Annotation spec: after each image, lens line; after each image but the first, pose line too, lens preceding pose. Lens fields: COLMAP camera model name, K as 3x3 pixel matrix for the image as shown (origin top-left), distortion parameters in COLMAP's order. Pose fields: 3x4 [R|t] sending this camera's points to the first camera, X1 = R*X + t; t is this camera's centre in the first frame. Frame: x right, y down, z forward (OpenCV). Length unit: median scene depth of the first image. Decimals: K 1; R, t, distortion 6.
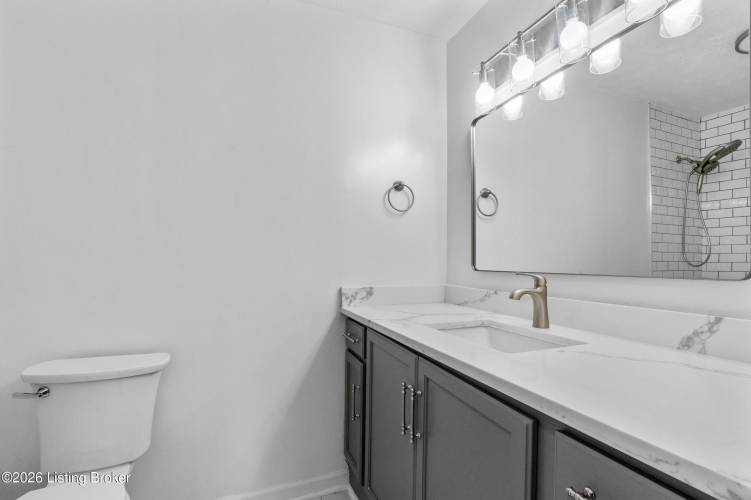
lens RADIAL K [[328.1, 0, 375.1], [0, 328.1, 258.4], [0, 0, 1]] dist [-0.001884, -0.000619]
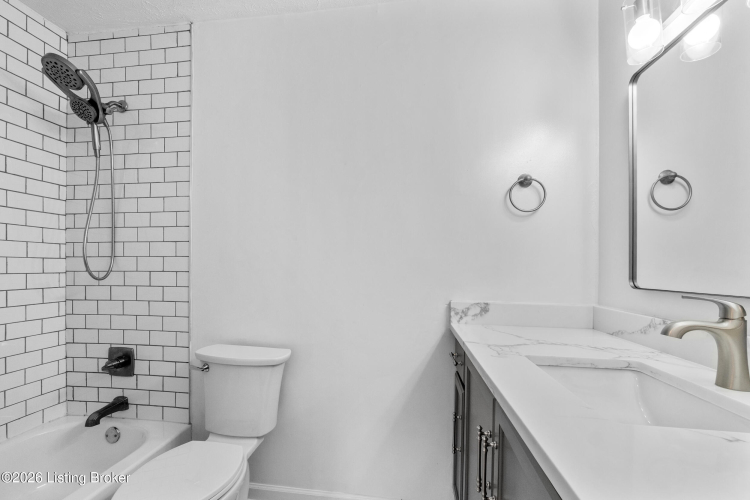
lens RADIAL K [[333.5, 0, 374.5], [0, 333.5, 267.0], [0, 0, 1]] dist [-0.001527, -0.000473]
pose [[0.877142, 0.009262, -0.480141, 0.160101], [-0.010087, 0.999949, 0.000863, -0.003968], [0.480124, 0.004086, 0.877191, 0.105859]]
